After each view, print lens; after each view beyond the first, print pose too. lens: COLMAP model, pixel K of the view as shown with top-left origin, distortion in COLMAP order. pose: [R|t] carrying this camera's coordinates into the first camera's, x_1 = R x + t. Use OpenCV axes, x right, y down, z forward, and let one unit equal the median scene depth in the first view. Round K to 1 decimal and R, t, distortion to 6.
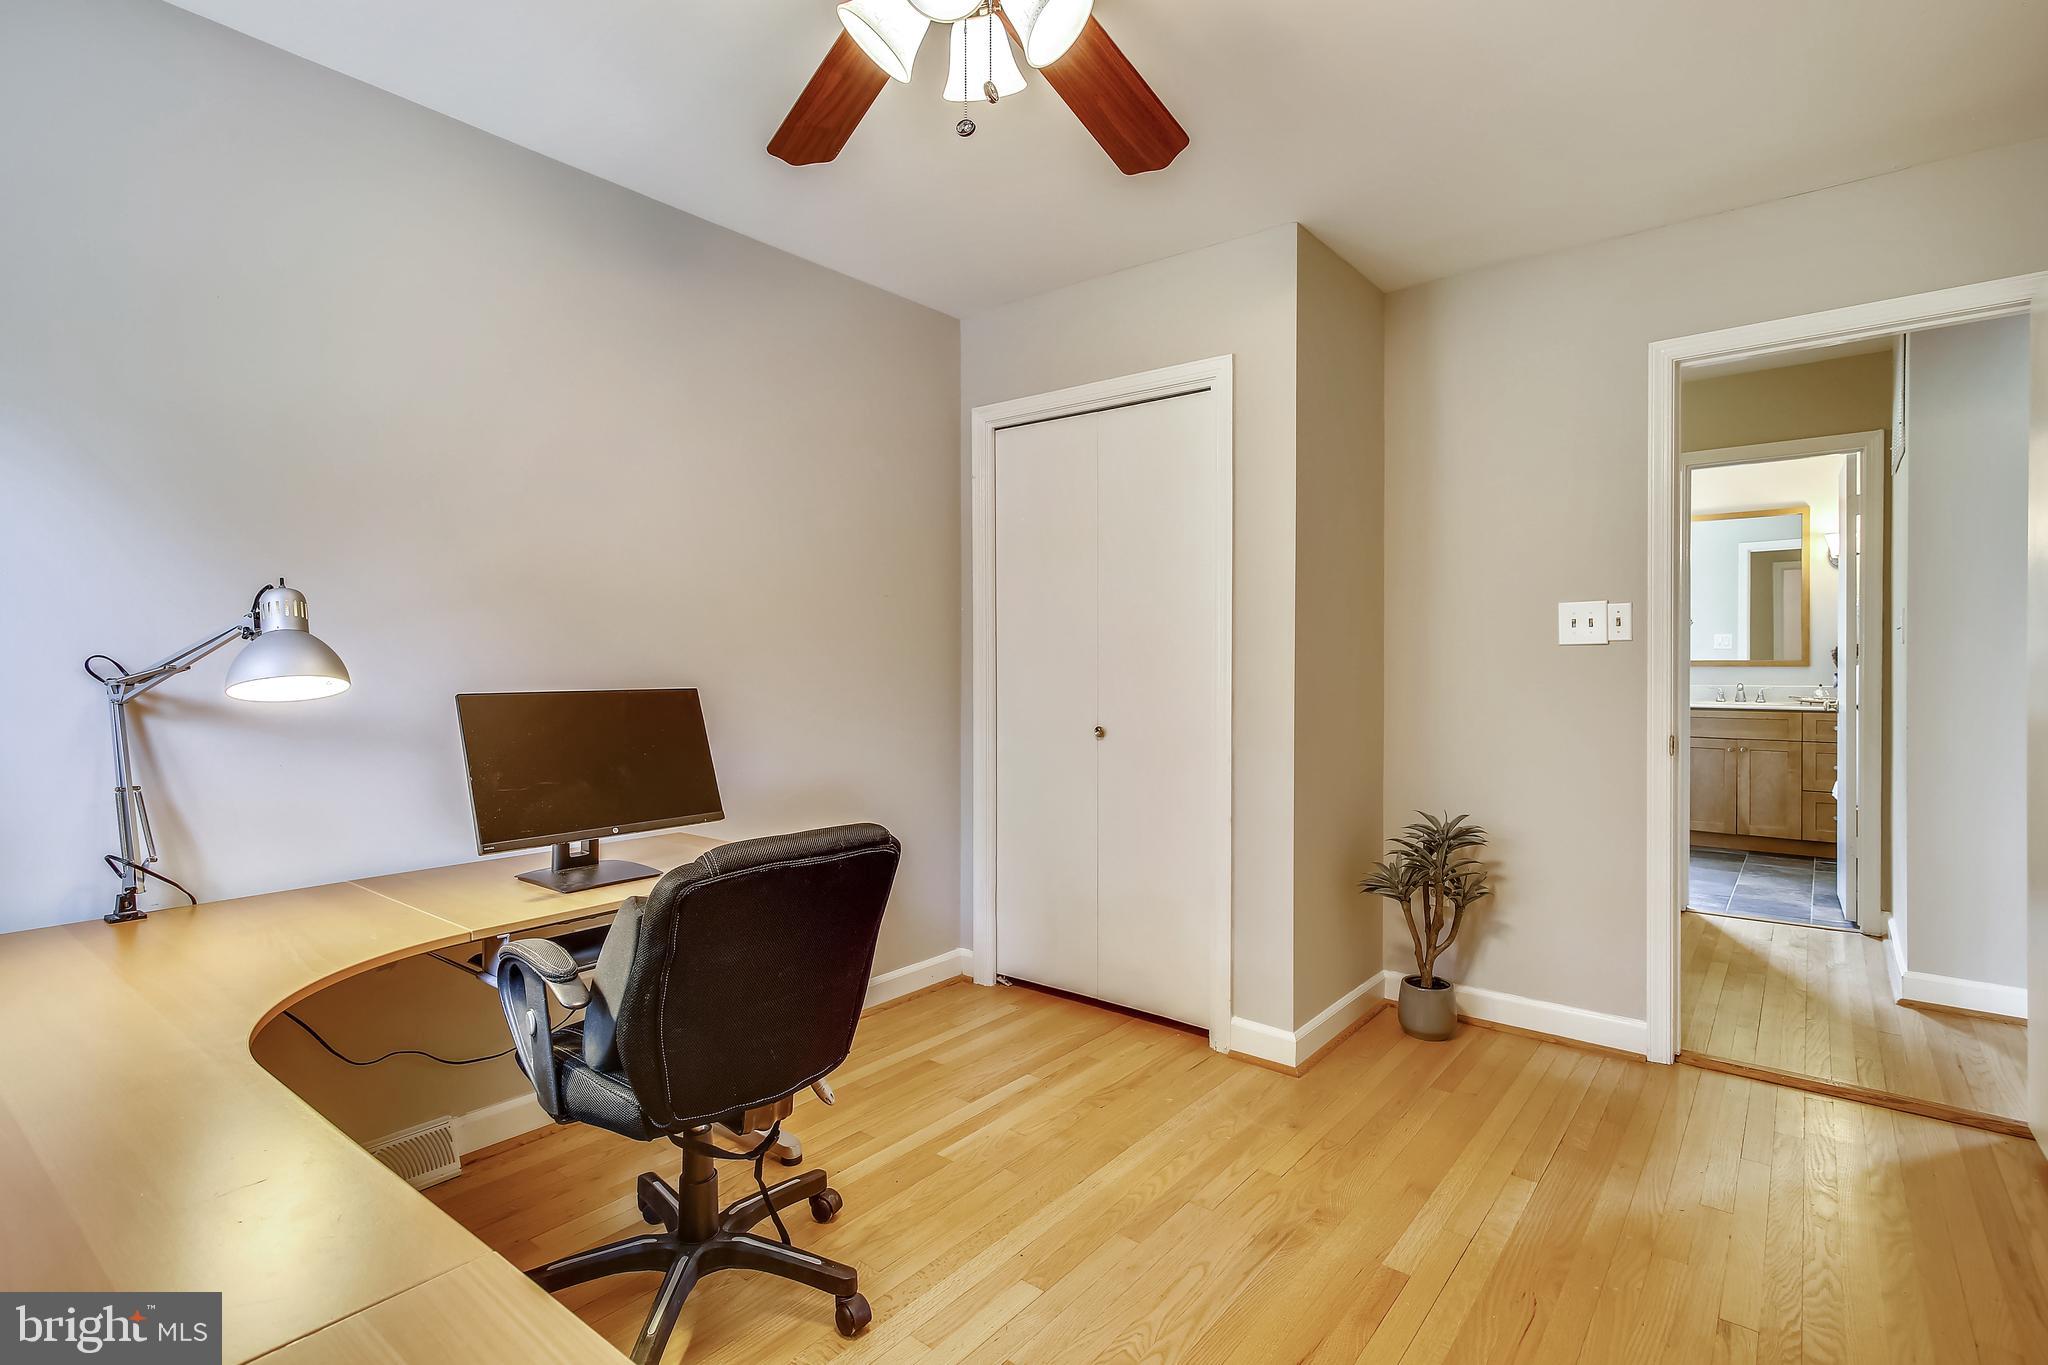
lens RADIAL K [[987.5, 0, 1024.0], [0, 987.5, 682.5], [0, 0, 1]] dist [-0.019466, 0.000259]
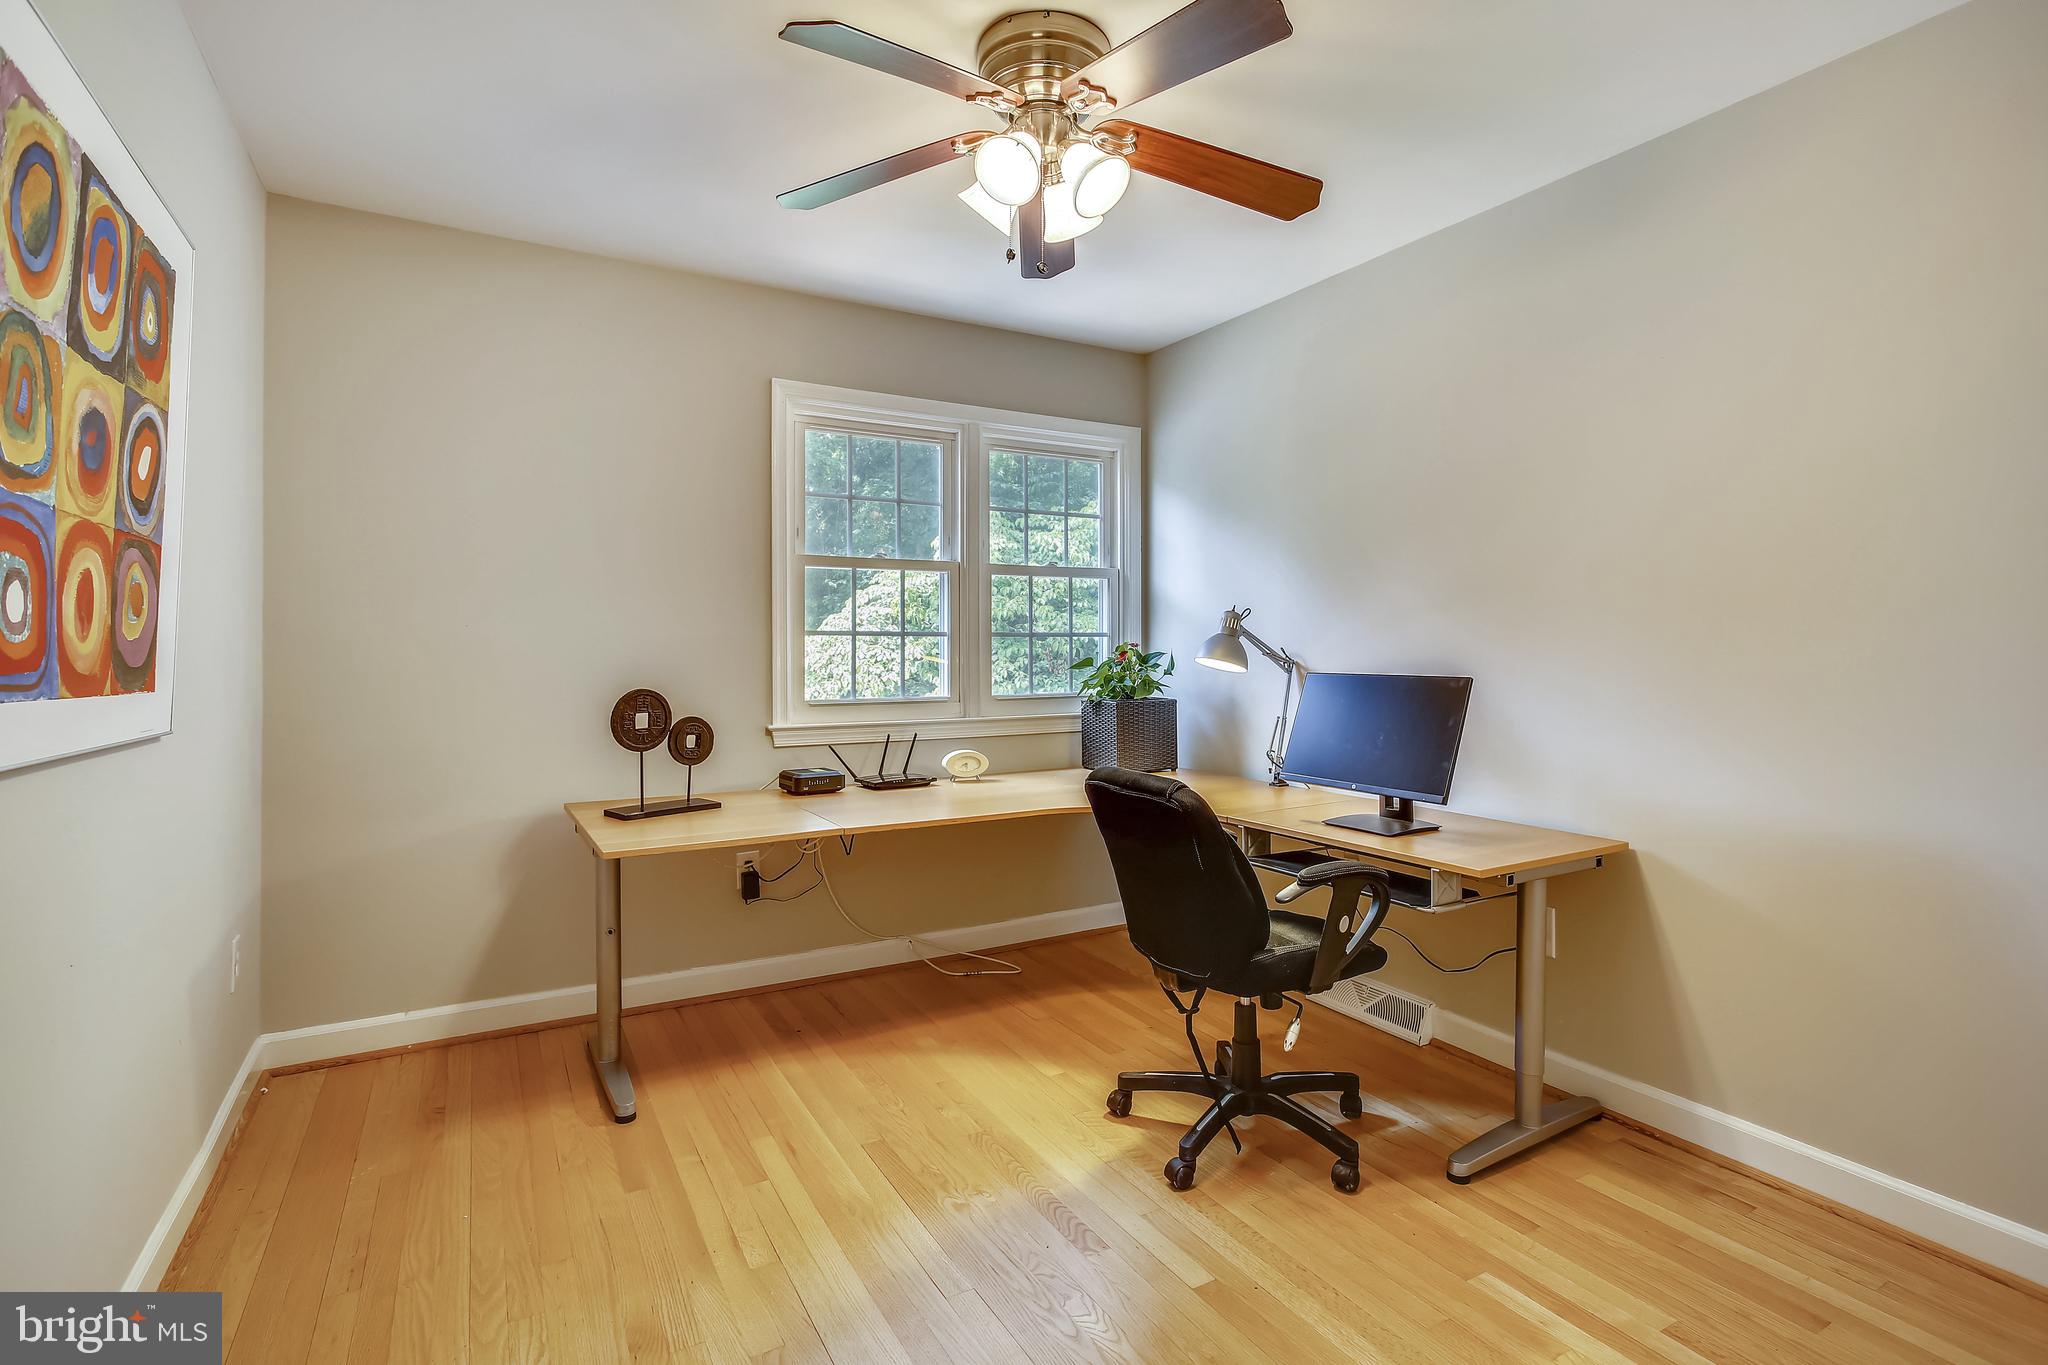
lens RADIAL K [[974.9, 0, 1019.4], [0, 974.9, 649.7], [0, 0, 1]] dist [0.001918, 0.000229]
pose [[-0.380594, 0.003126, -0.924737, 0.851545], [-0.017161, 0.999798, 0.010442, -0.028020], [0.924583, 0.019844, -0.380464, 1.022927]]
